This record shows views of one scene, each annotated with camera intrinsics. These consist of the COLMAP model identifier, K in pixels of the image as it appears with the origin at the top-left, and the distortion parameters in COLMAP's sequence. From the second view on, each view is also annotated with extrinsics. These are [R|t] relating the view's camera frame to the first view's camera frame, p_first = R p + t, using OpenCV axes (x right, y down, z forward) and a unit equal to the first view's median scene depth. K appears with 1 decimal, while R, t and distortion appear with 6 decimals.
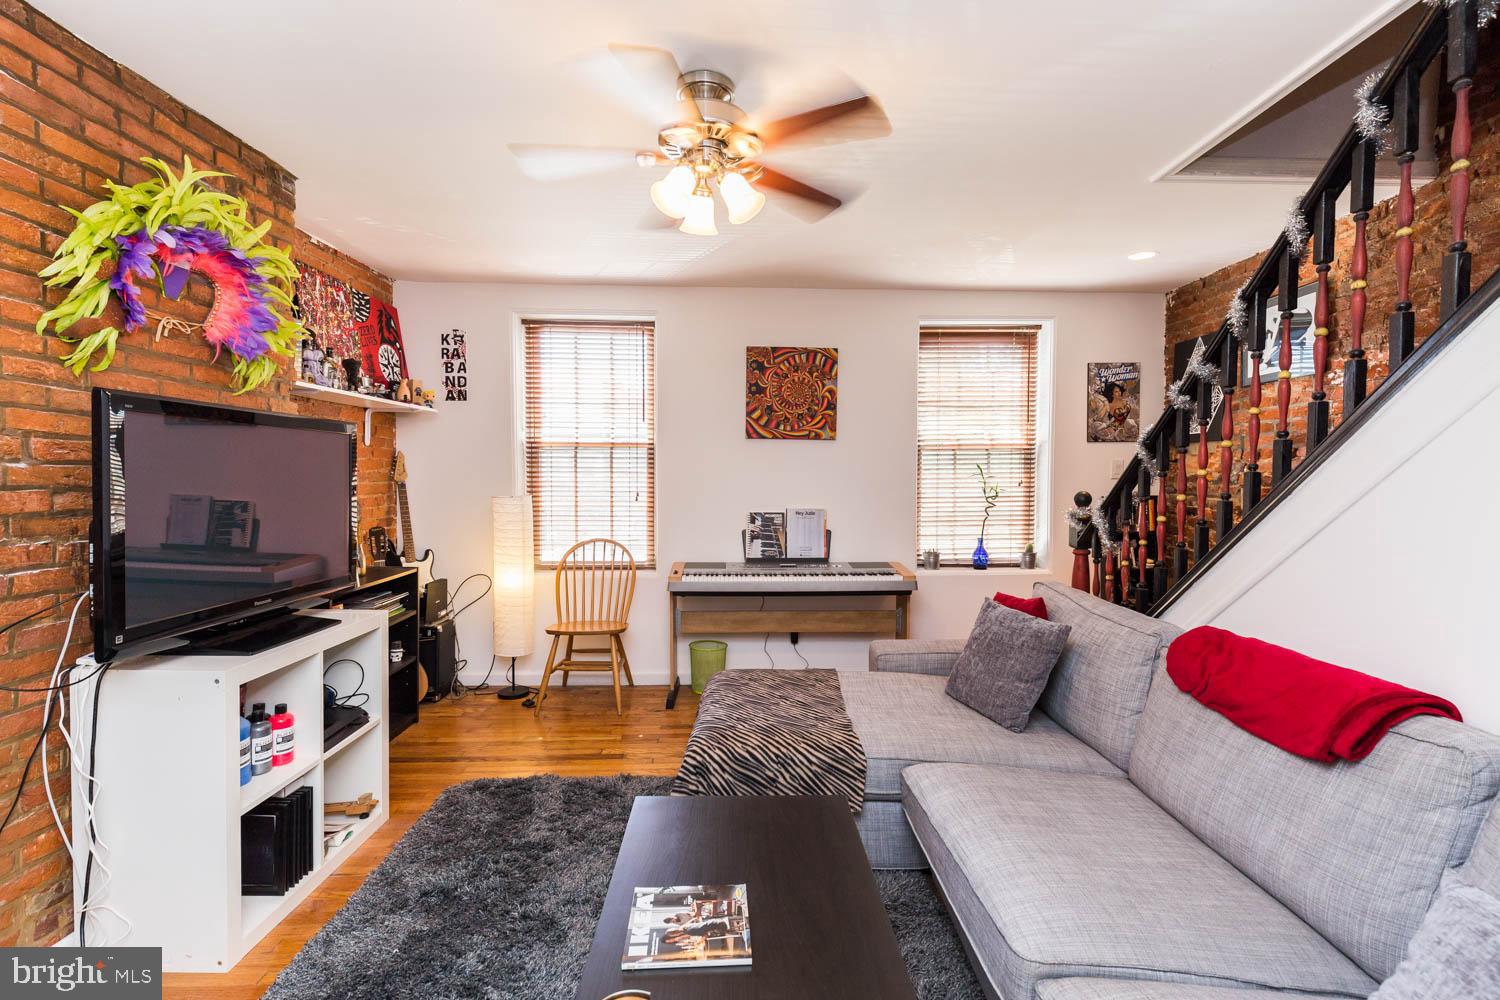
lens RADIAL K [[680.2, 0, 750.3], [0, 680.2, 502.2], [0, 0, 1]] dist [-0.000174, -0.000948]
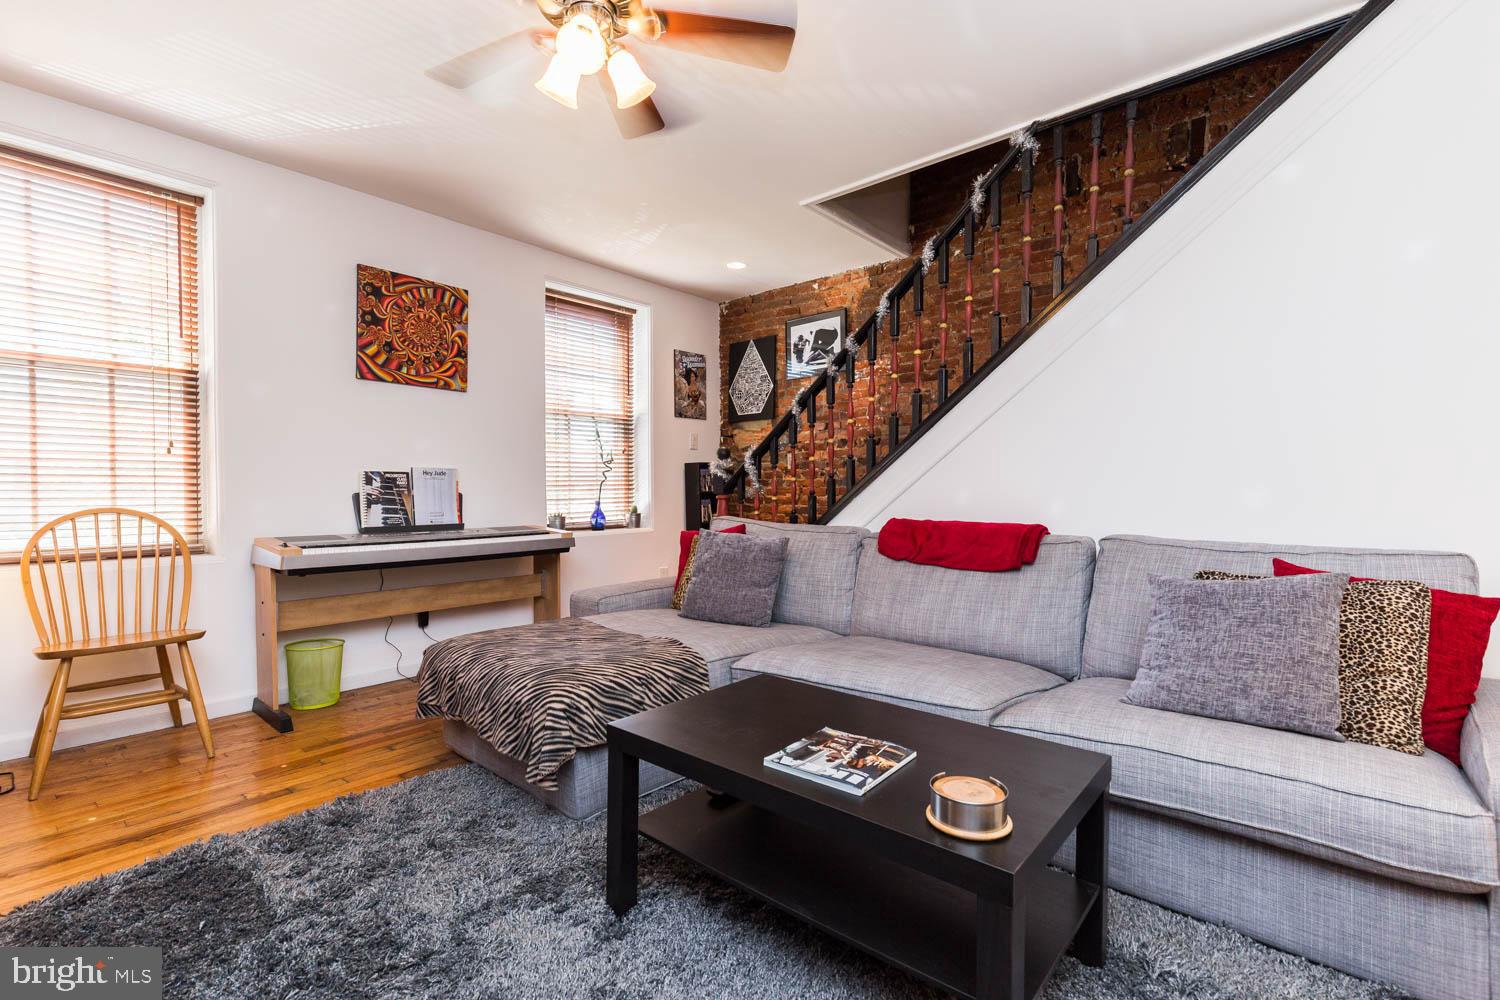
lens RADIAL K [[680.2, 0, 759.4], [0, 680.2, 500.4], [0, 0, 1]] dist [-0.000174, -0.000948]
pose [[0.664665, -0.015972, 0.746971, -0.295281], [0.032725, 0.999434, -0.007749, 0.072020], [-0.746424, 0.029595, 0.664812, 0.122217]]
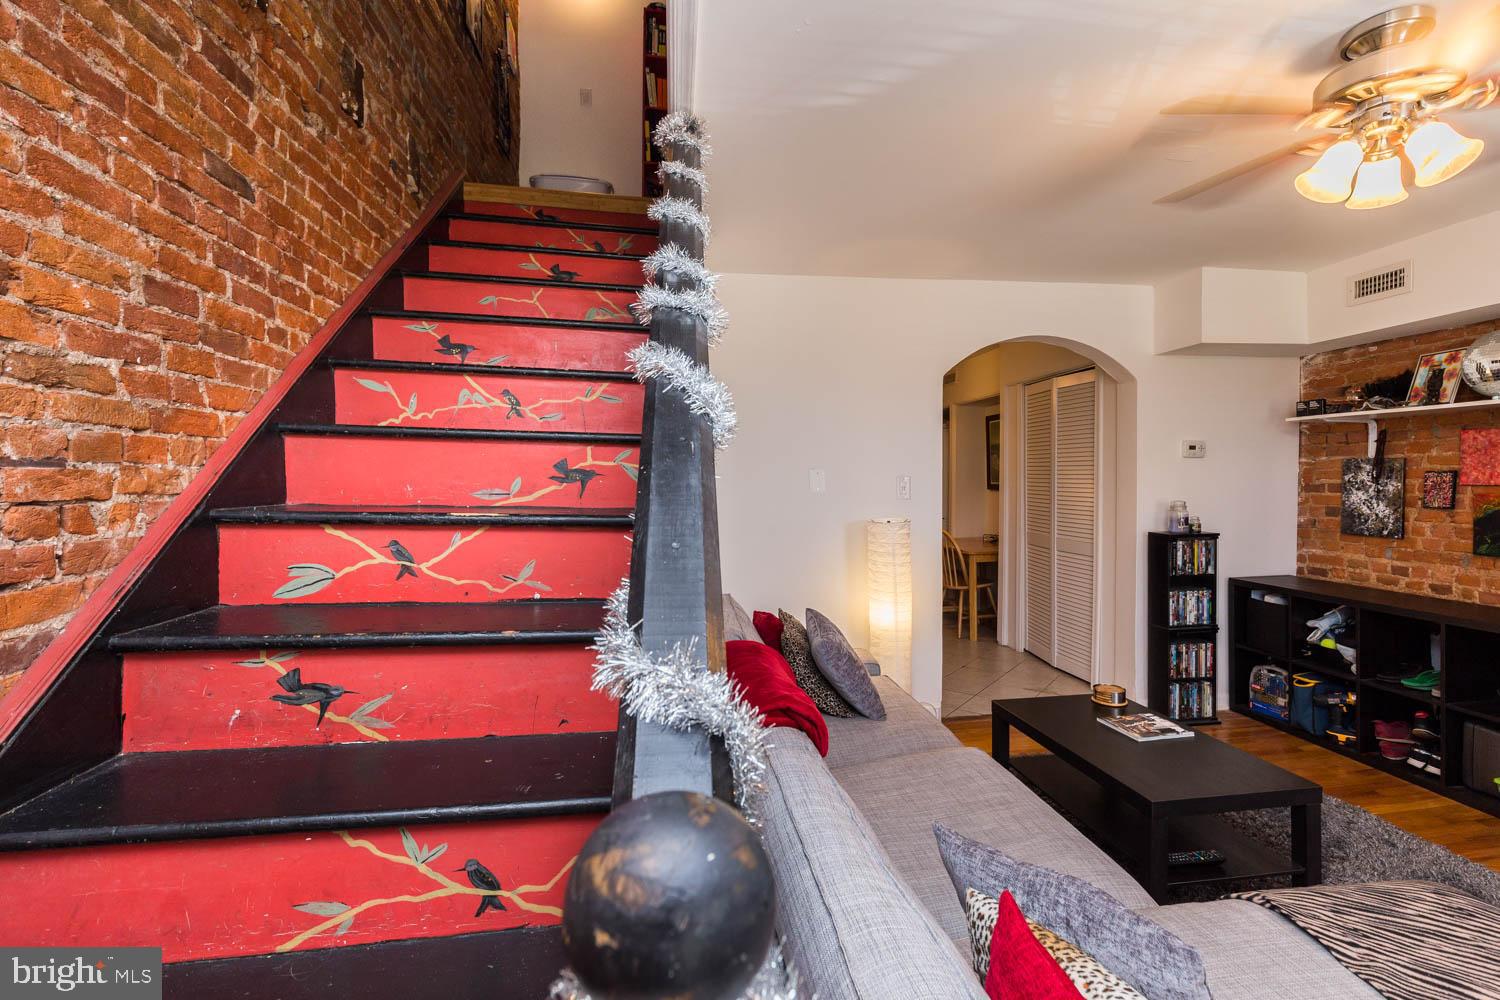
lens RADIAL K [[680.2, 0, 753.1], [0, 680.2, 489.0], [0, 0, 1]] dist [-0.000174, -0.000948]
pose [[-0.992517, -0.000128, -0.122105, 0.389005], [-0.006615, 0.998587, 0.052727, -0.045952], [0.121926, 0.053140, -0.991116, 0.856644]]
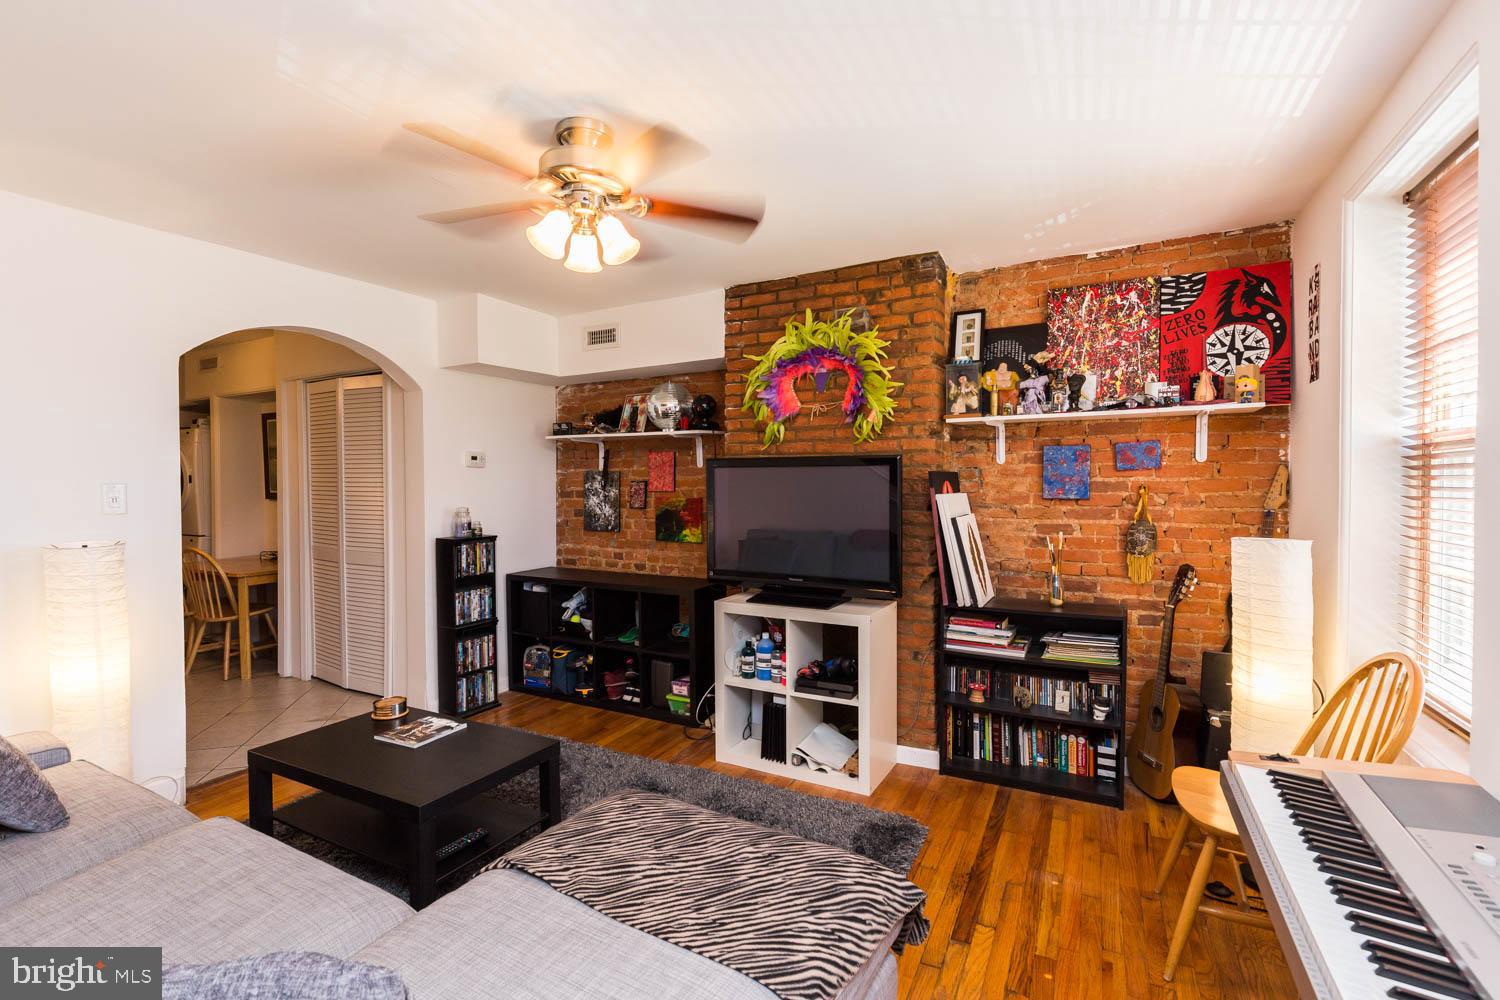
lens RADIAL K [[680.2, 0, 743.8], [0, 680.2, 496.6], [0, 0, 1]] dist [-0.000174, -0.000948]
pose [[-0.498635, 0.010825, -0.866745, 0.355057], [-0.034390, 0.998888, 0.032260, -0.046775], [0.866130, 0.045893, -0.497708, 0.858618]]
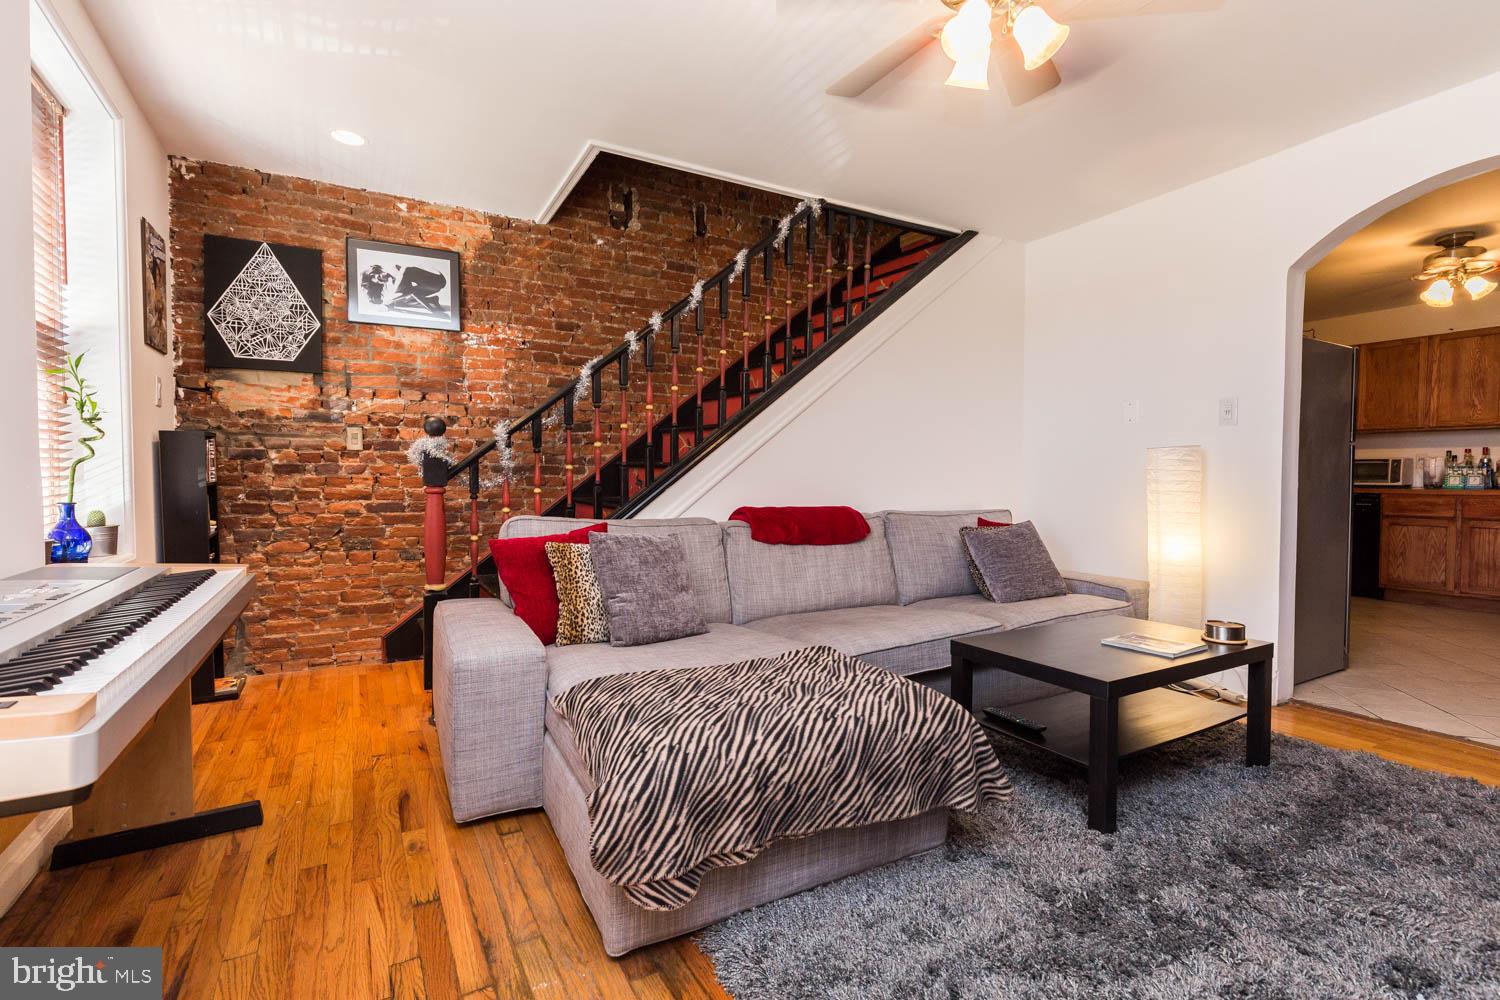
lens RADIAL K [[680.2, 0, 752.9], [0, 680.2, 501.9], [0, 0, 1]] dist [-0.000174, -0.000948]
pose [[-0.477919, -0.034318, 0.877733, -0.344627], [0.030340, 0.997995, 0.055540, 0.042127], [-0.877880, 0.053174, -0.475919, 0.845081]]
